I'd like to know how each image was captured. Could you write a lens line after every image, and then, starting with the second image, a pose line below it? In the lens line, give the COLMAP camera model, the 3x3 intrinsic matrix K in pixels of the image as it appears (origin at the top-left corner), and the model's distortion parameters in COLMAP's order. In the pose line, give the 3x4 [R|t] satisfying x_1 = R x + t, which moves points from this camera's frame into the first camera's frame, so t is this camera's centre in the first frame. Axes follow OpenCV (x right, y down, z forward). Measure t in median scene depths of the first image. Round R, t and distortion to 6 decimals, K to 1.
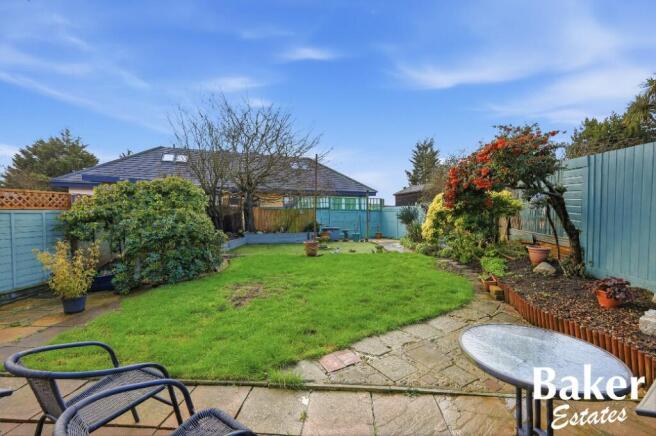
lens RADIAL K [[287.5, 0, 330.0], [0, 287.5, 216.0], [0, 0, 1]] dist [-0.001569, -0.000175]
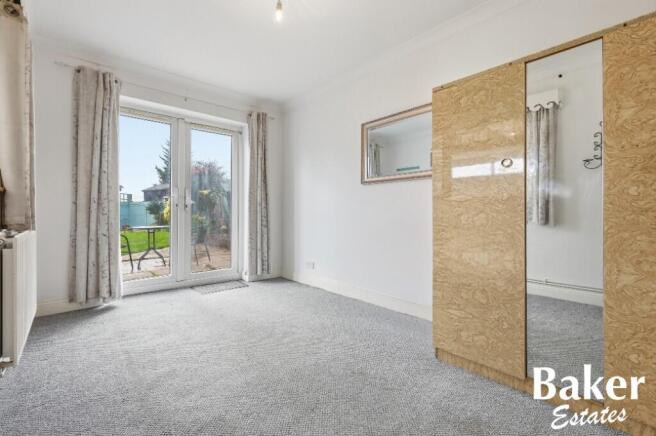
lens RADIAL K [[287.5, 0, 326.3], [0, 287.5, 216.9], [0, 0, 1]] dist [-0.001569, -0.000175]
pose [[0.706443, -0.015773, 0.707594, -0.077765], [0.011124, 0.999876, 0.011182, 0.026523], [-0.707682, -0.000028, 0.706531, -0.355912]]
